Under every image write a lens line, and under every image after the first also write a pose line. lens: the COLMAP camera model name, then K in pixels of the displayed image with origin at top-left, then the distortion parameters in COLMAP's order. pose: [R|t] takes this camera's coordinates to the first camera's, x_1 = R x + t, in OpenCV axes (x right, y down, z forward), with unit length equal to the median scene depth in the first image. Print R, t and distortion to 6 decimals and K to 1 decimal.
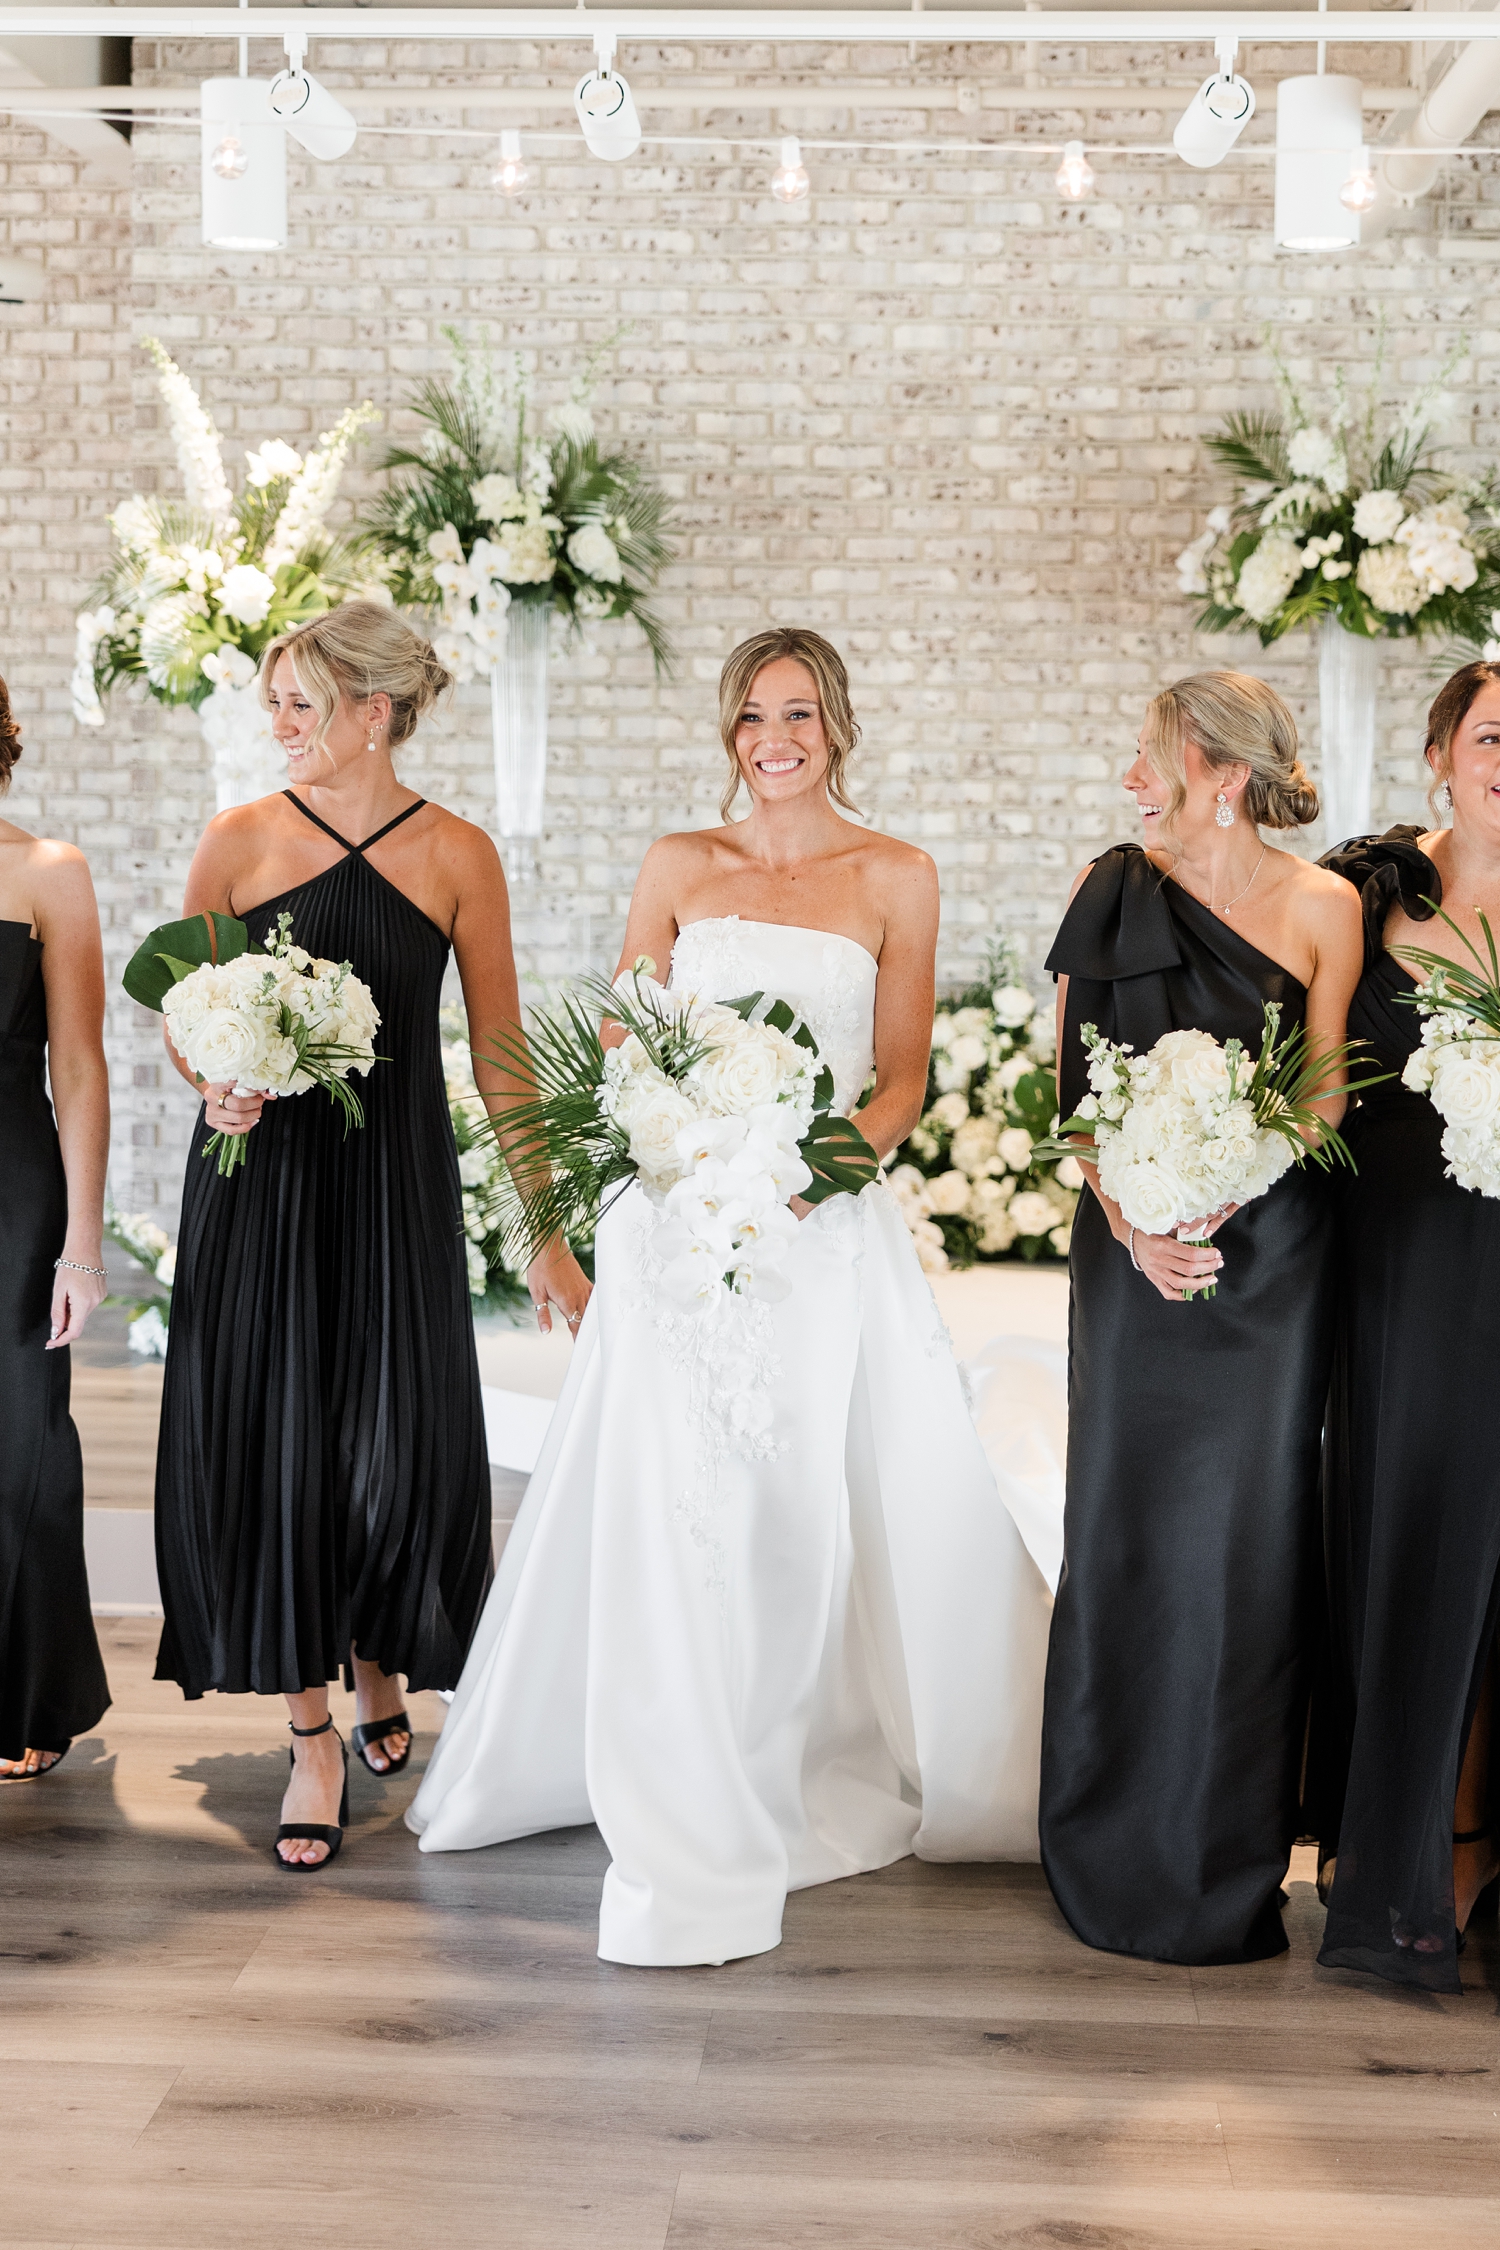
lens RADIAL K [[4656.6, 0, 750.0], [0, 4656.6, 1125.0], [0, 0, 1]] dist [-0.266899, 0.472124]
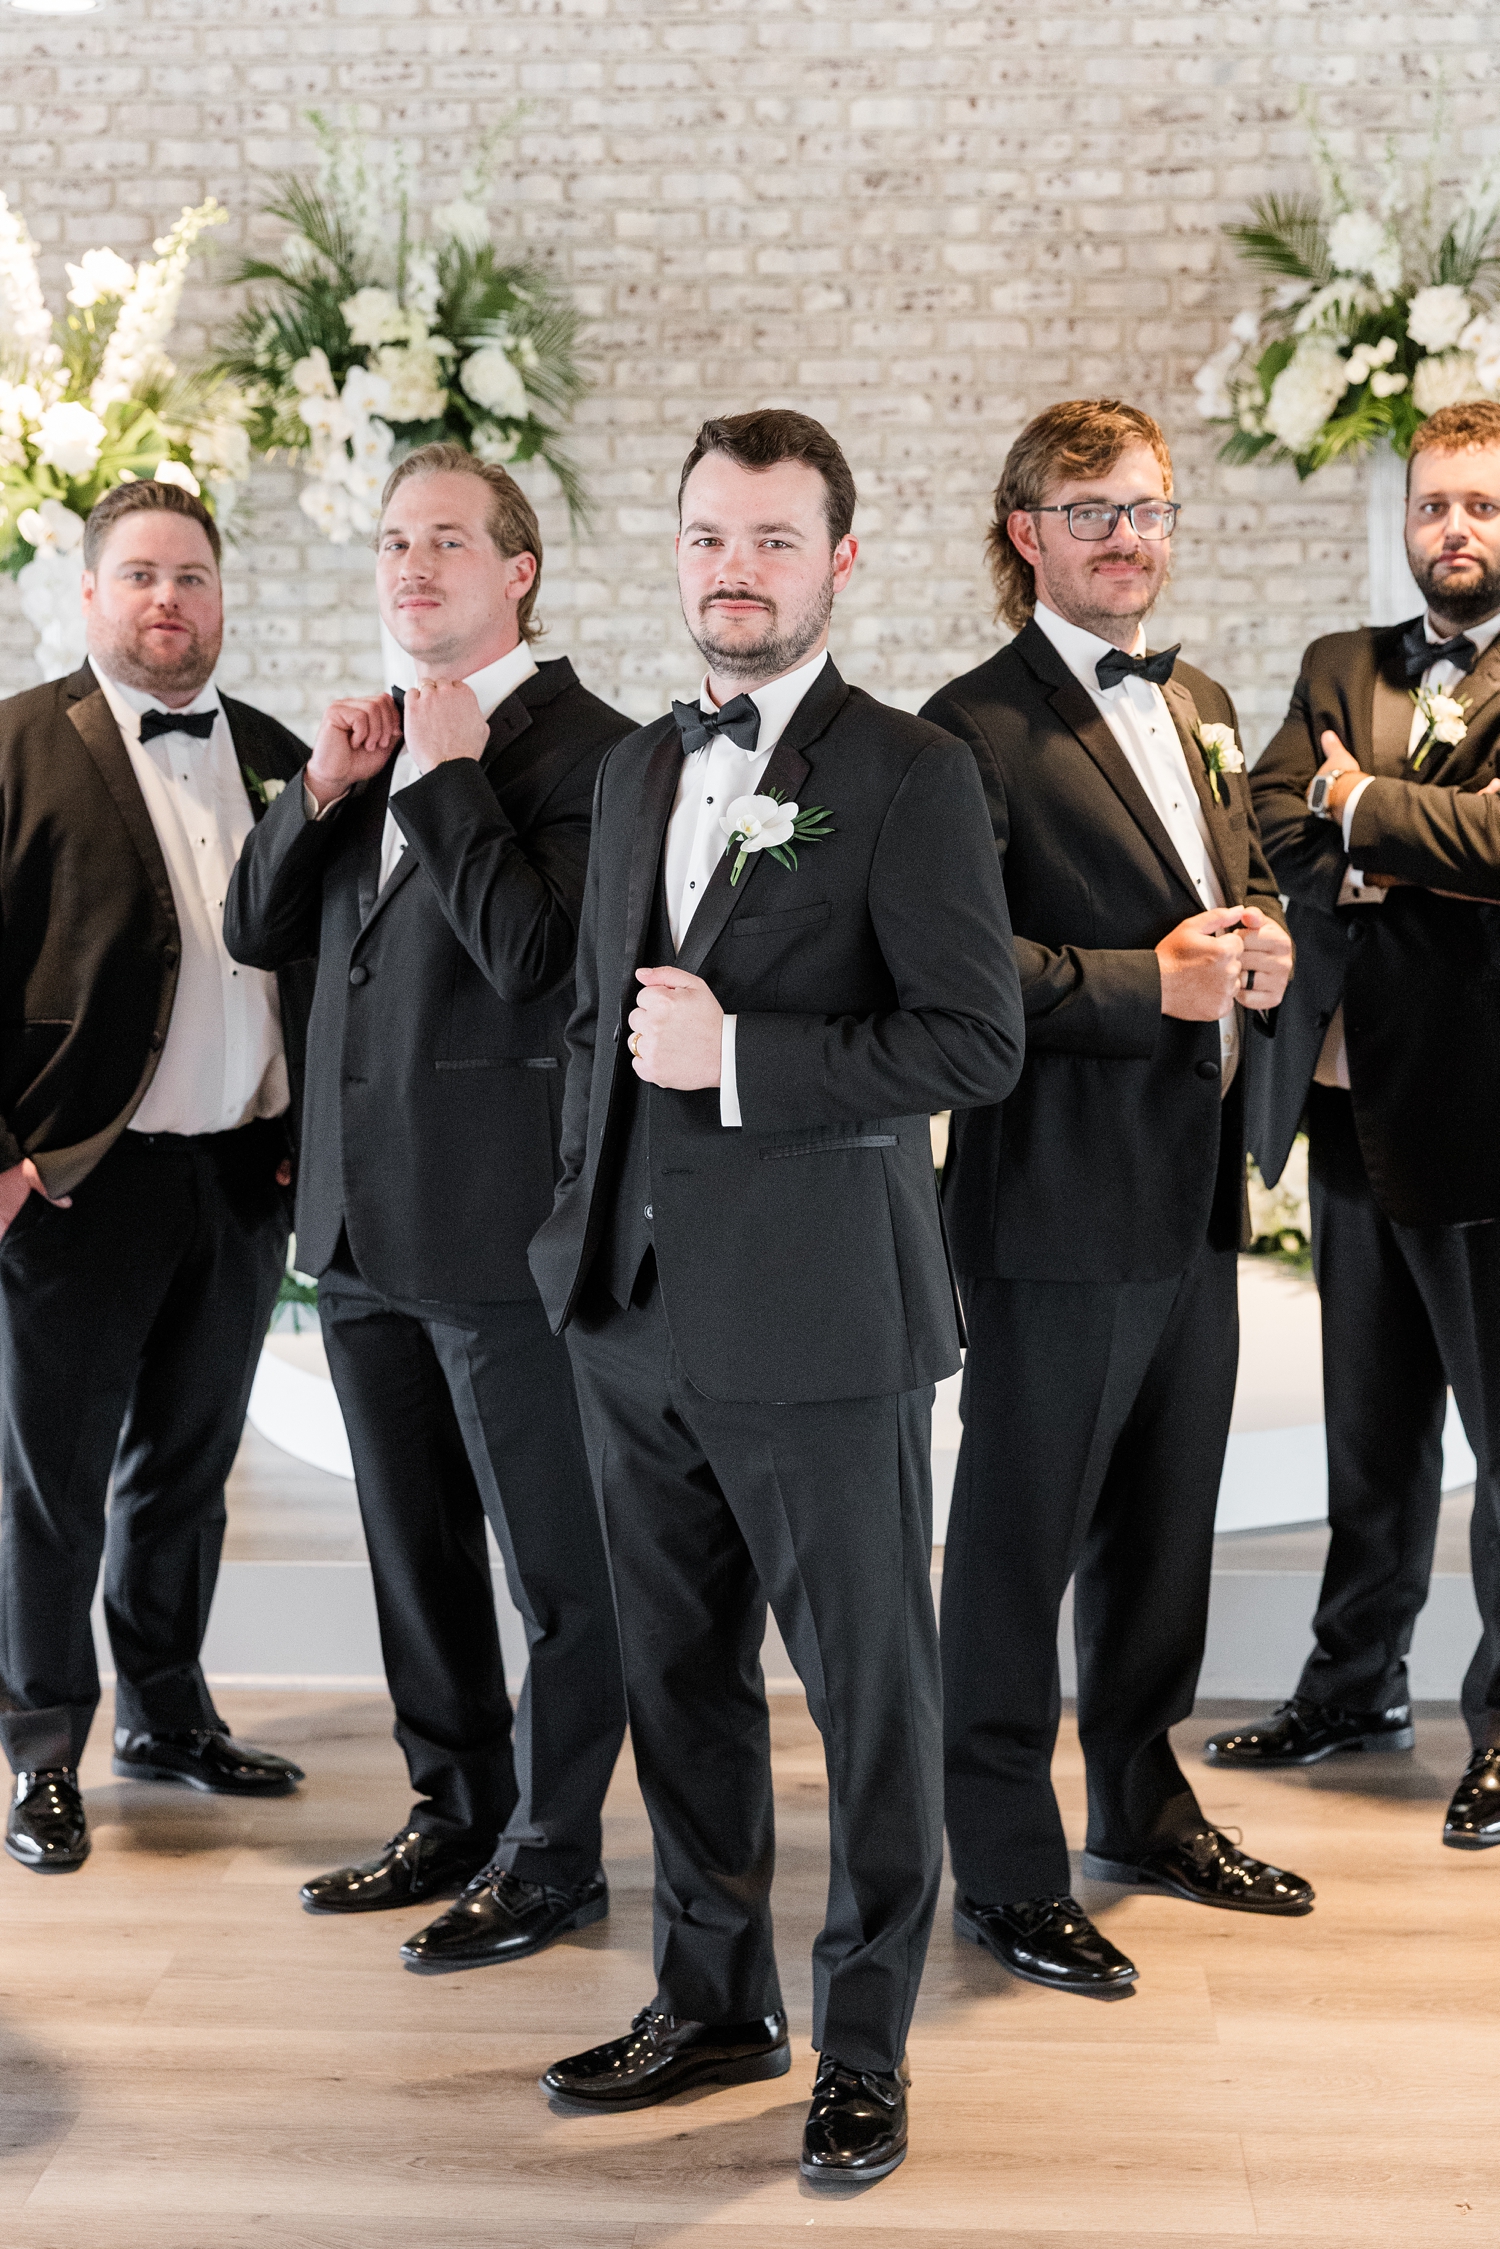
lens RADIAL K [[5438.4, 0, 743.9], [0, 5438.4, 1452.7], [0, 0, 1]] dist [-0.098492, -0.059528]
pose [[0.999787, -0.019643, 0.006363, 0.001095], [0.019136, 0.997239, 0.071757, -0.000707], [-0.007755, -0.071620, 0.997402, 0.014685]]
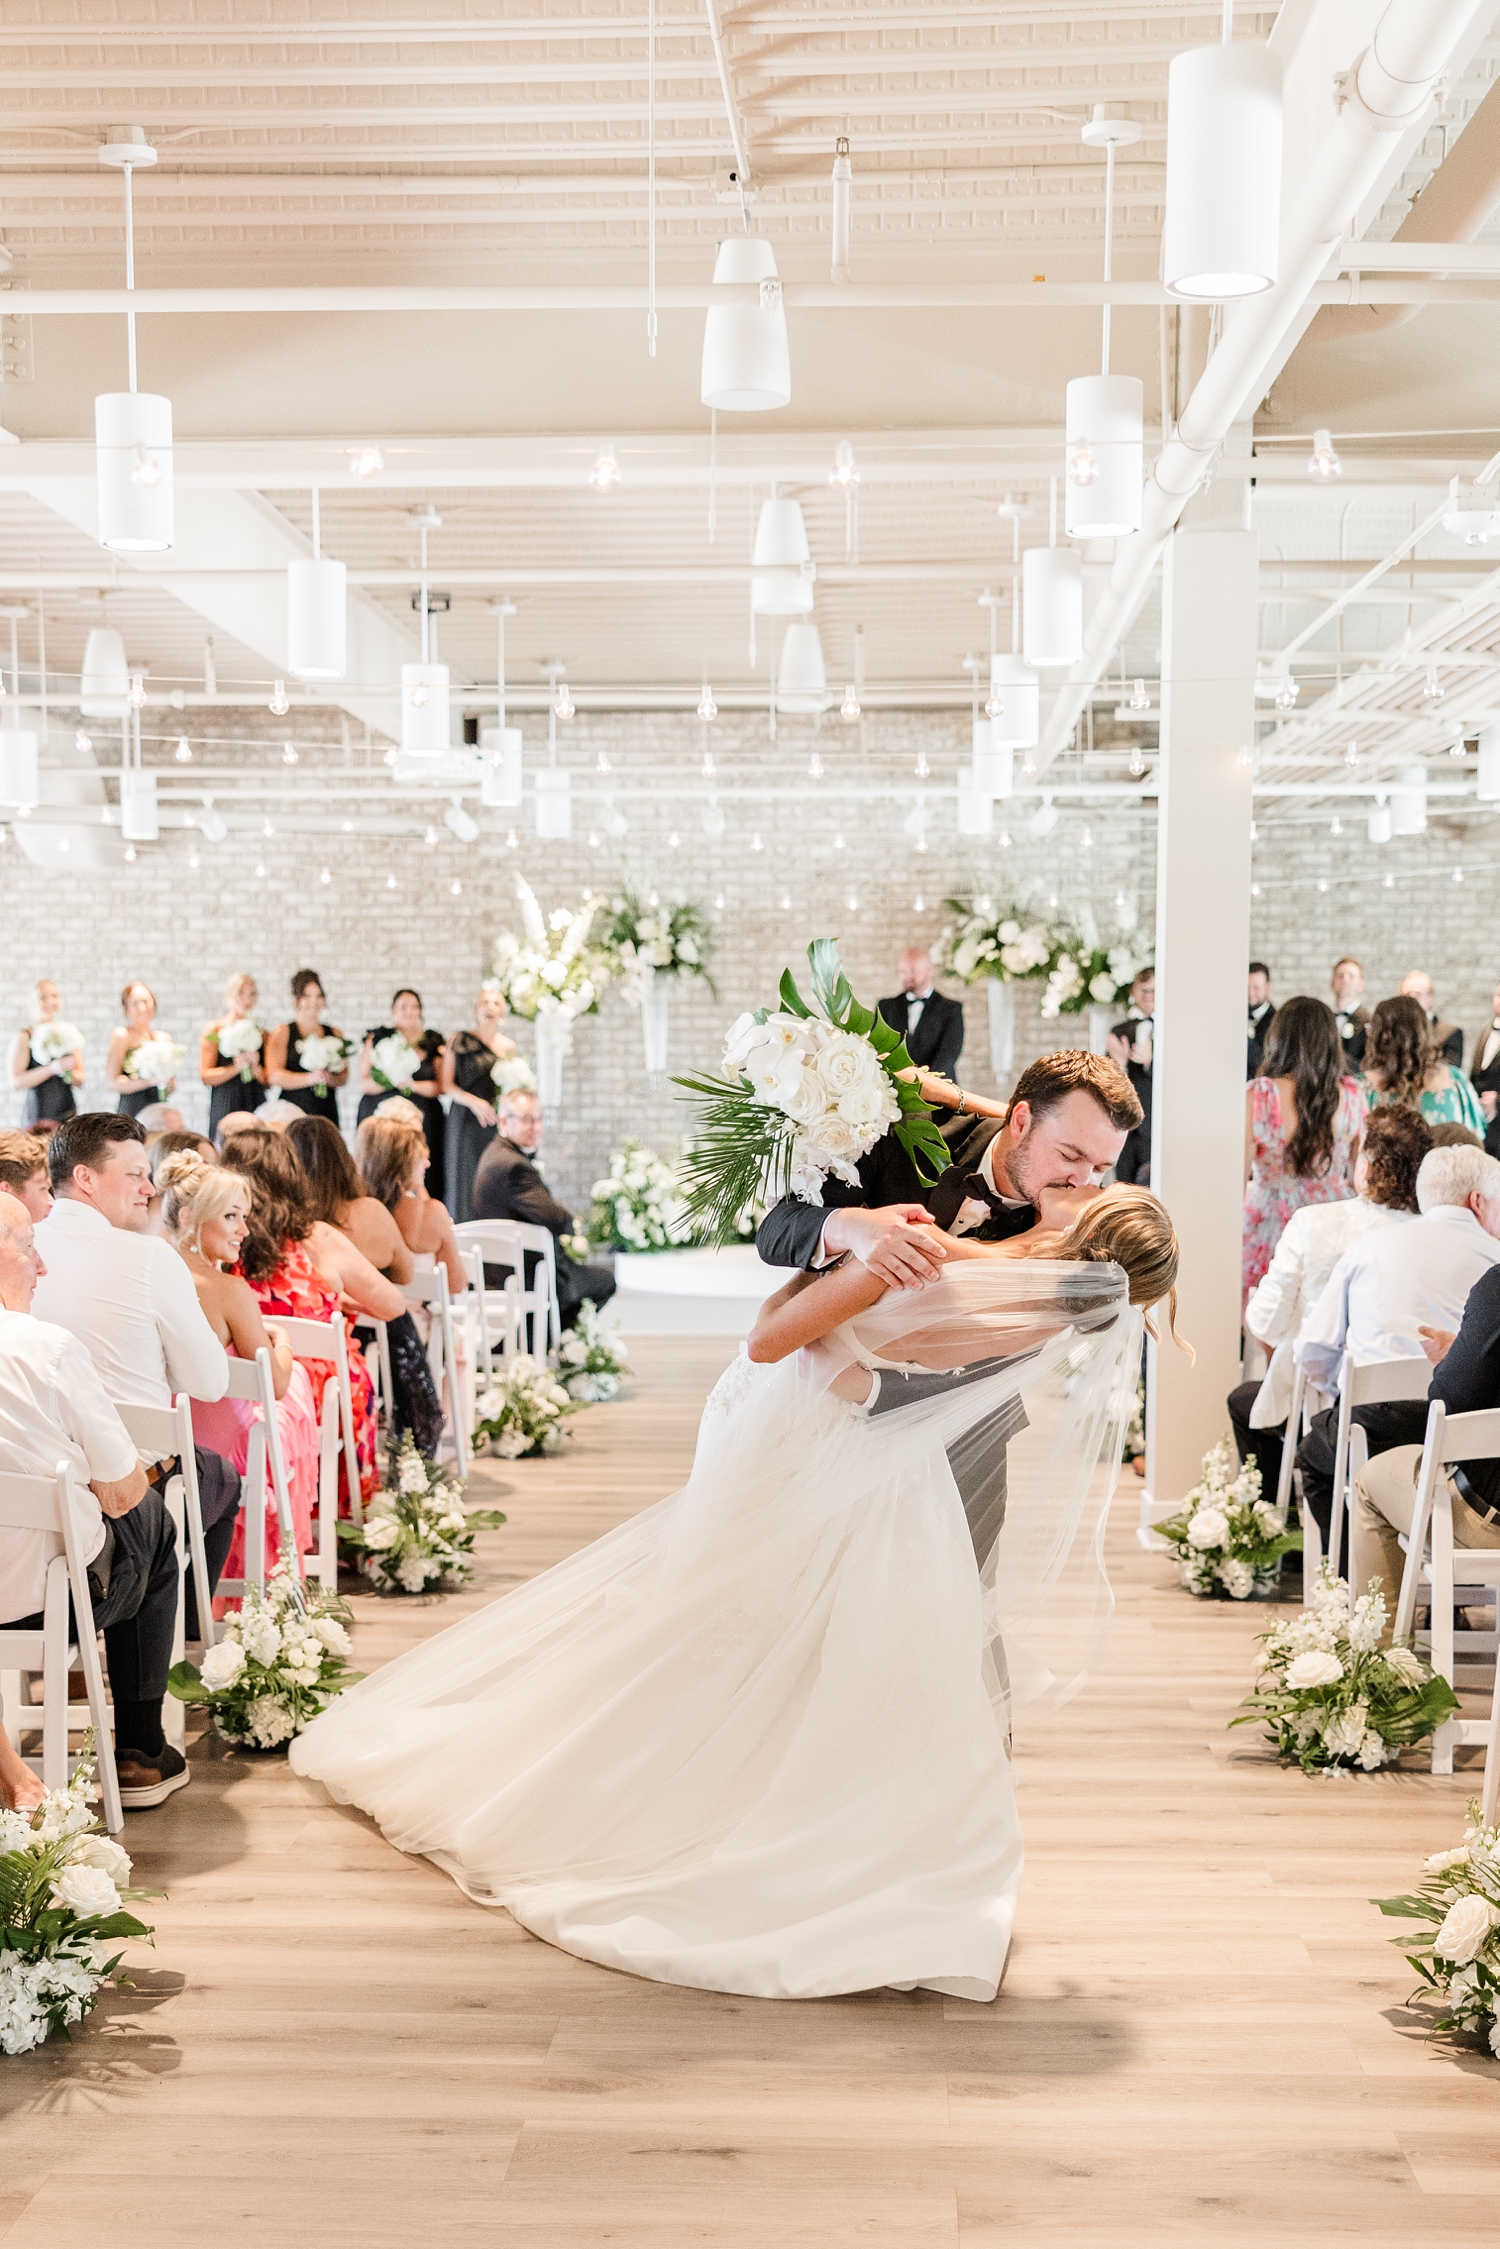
lens RADIAL K [[2321.0, 0, 750.0], [0, 2321.0, 1124.5], [0, 0, 1]] dist [0.003217, 0.000078]
pose [[0.999850, -0.016986, 0.003355, -0.005682], [0.017105, 0.999080, -0.039321, 0.011866], [-0.002684, 0.039372, 0.999221, -0.165227]]
